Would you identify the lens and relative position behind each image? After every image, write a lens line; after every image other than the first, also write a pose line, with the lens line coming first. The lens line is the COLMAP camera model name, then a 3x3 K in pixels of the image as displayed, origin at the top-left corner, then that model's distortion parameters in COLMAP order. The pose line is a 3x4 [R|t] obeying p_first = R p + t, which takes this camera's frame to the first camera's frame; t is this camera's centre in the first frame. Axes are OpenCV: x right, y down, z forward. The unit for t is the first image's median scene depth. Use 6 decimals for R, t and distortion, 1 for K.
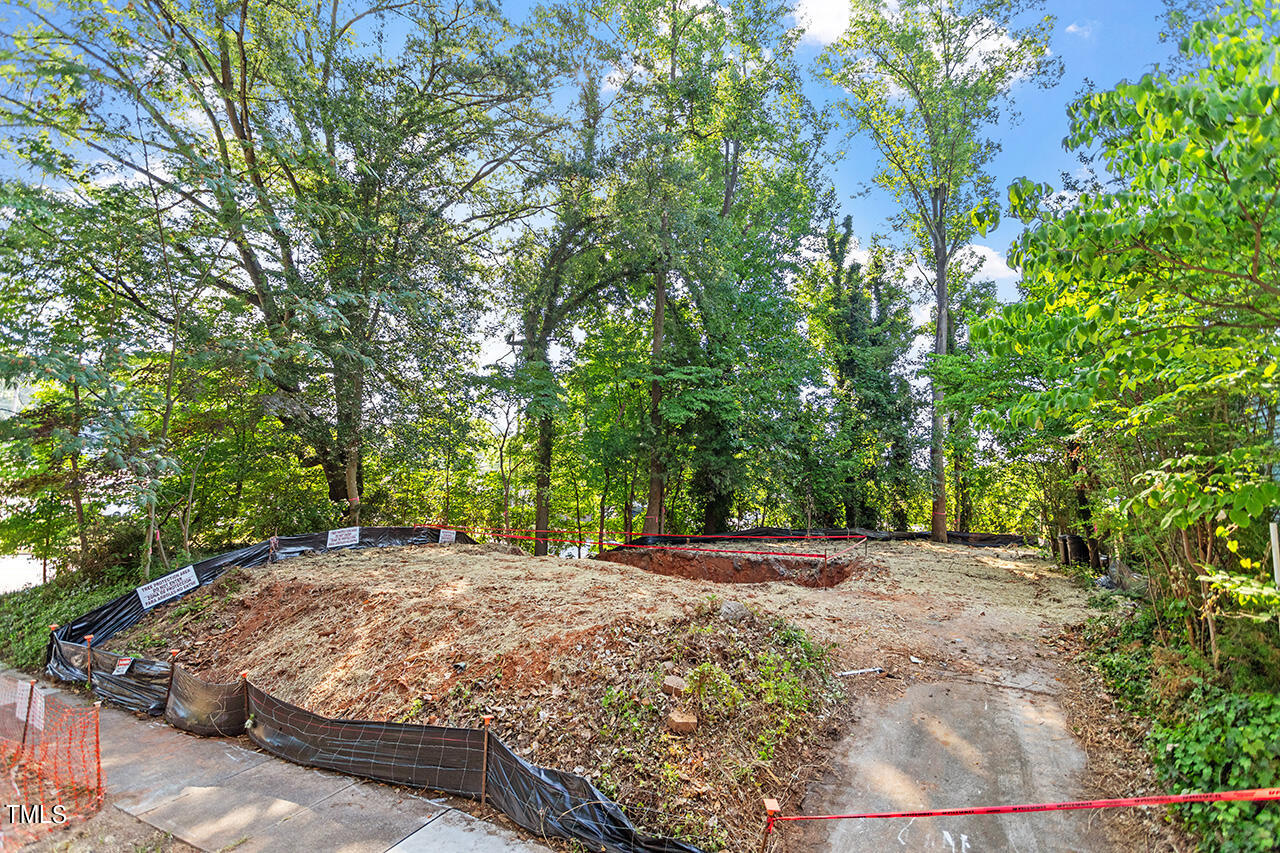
lens RADIAL K [[602.5, 0, 640.0], [0, 602.5, 426.5], [0, 0, 1]] dist [-0.000716, -0.000165]
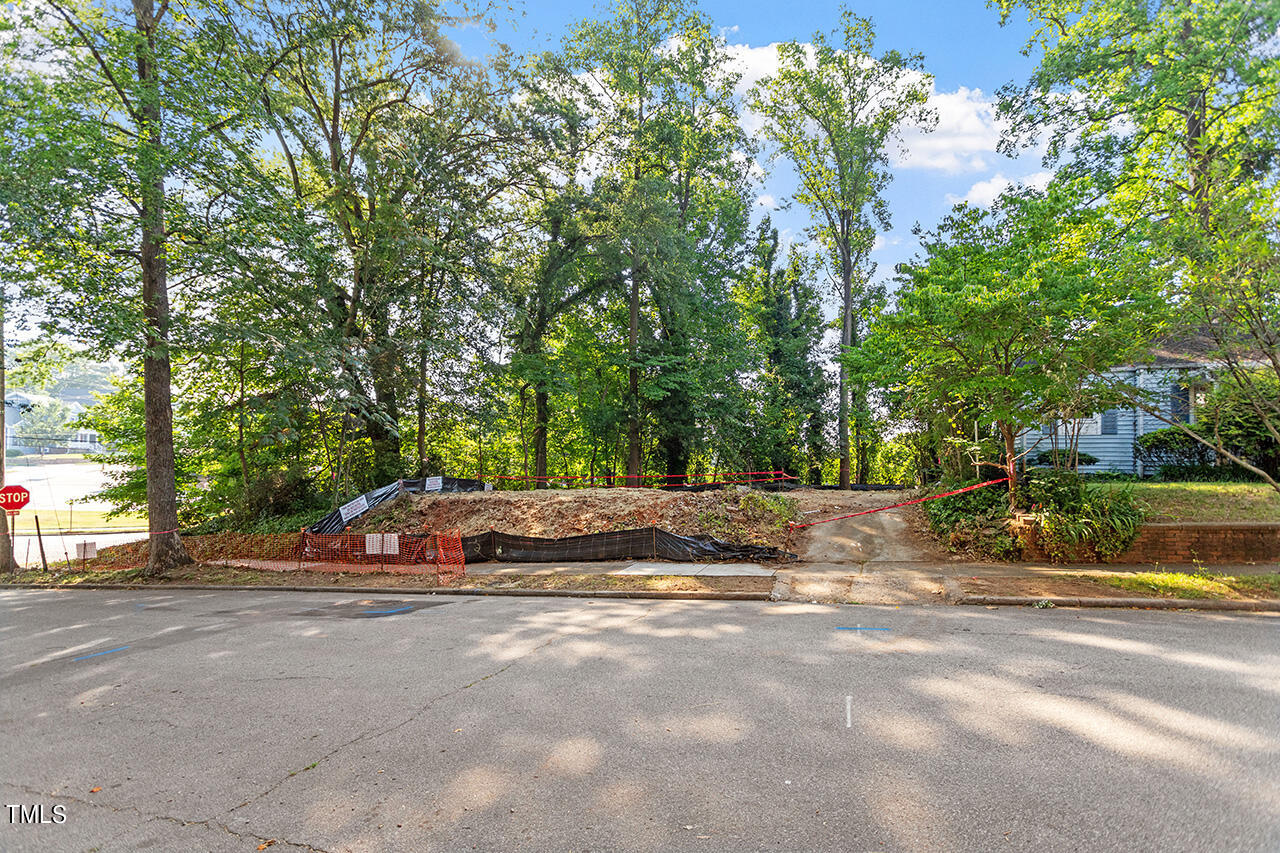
lens RADIAL K [[623.4, 0, 636.5], [0, 623.4, 457.2], [0, 0, 1]] dist [0.000548, 0.000344]
pose [[0.989522, -0.025790, 0.142059, -0.132690], [0.016777, 0.997791, 0.064281, 0.023626], [-0.143402, -0.061224, 0.987769, -0.251655]]
